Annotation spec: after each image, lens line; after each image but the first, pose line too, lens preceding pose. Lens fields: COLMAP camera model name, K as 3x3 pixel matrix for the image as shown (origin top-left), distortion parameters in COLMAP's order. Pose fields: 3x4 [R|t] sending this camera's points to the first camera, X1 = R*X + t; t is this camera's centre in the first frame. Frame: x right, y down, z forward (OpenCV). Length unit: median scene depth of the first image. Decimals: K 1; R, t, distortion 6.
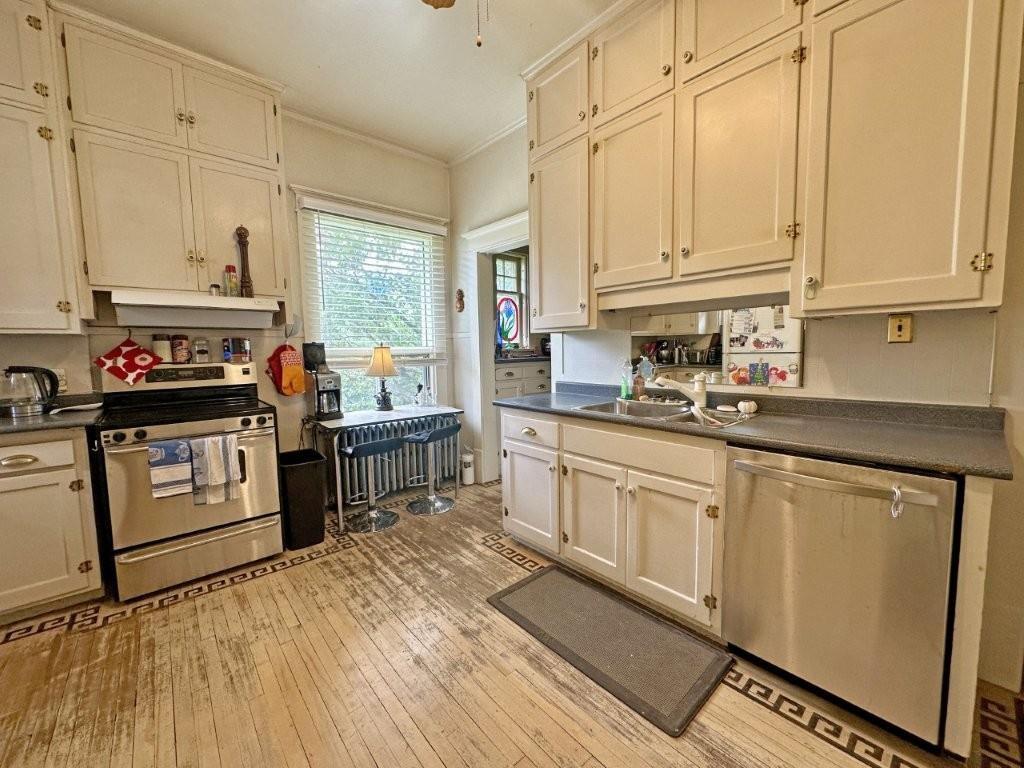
lens RADIAL K [[406.5, 0, 513.4], [0, 406.5, 382.4], [0, 0, 1]] dist [-0.002032, -0.000622]
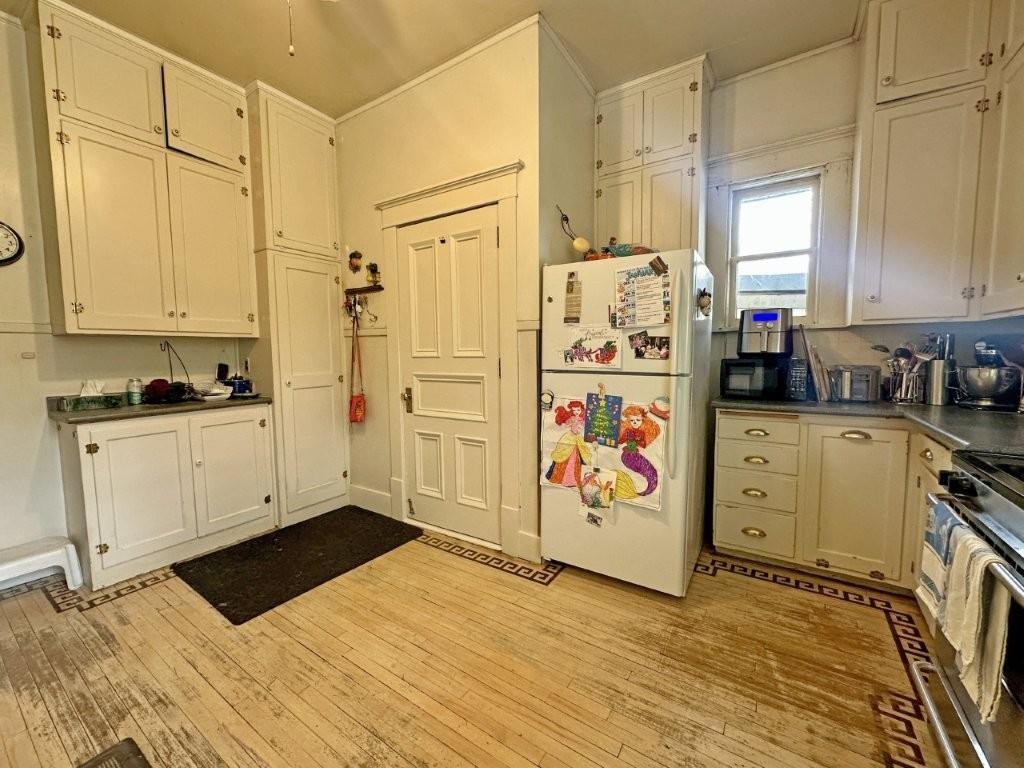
lens RADIAL K [[406.5, 0, 512.1], [0, 406.5, 384.1], [0, 0, 1]] dist [-0.002032, -0.000622]
pose [[-0.966231, 0.044670, -0.253777, -0.206257], [0.003672, 0.987146, 0.159778, -0.105645], [0.257652, 0.153450, -0.953975, 1.428934]]
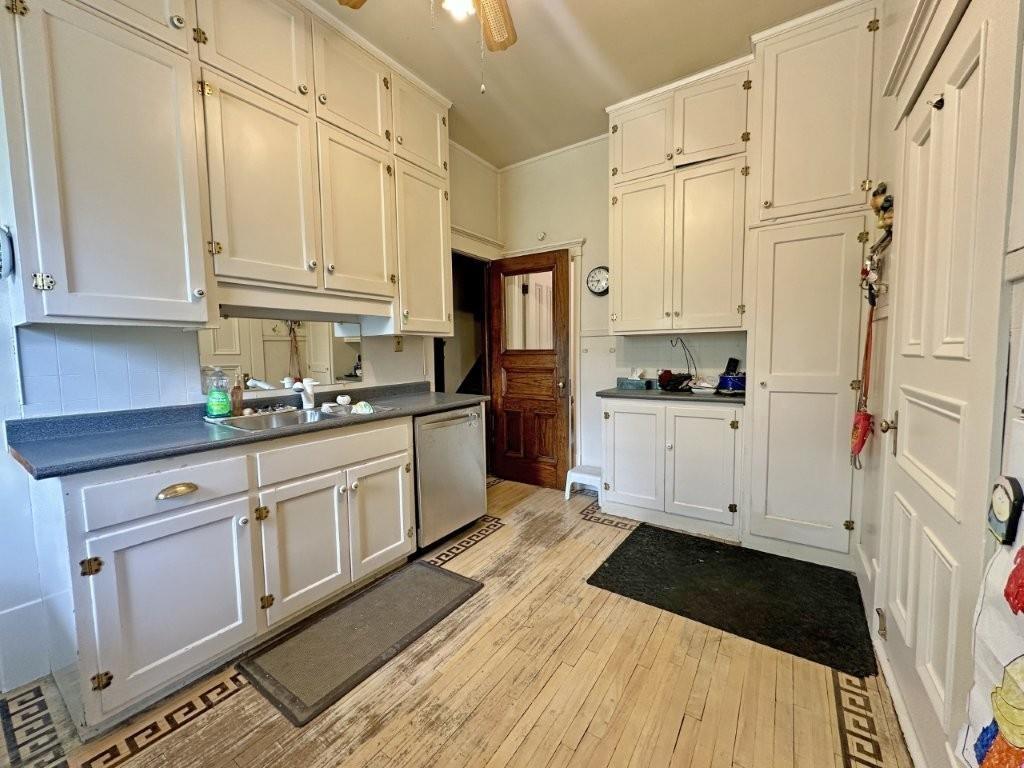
lens RADIAL K [[406.5, 0, 511.3], [0, 406.5, 382.4], [0, 0, 1]] dist [-0.002032, -0.000622]
pose [[-0.243481, -0.052492, 0.968484, -0.823112], [0.095776, 0.992353, 0.077864, -0.046417], [-0.965165, 0.111716, -0.236592, 0.820773]]
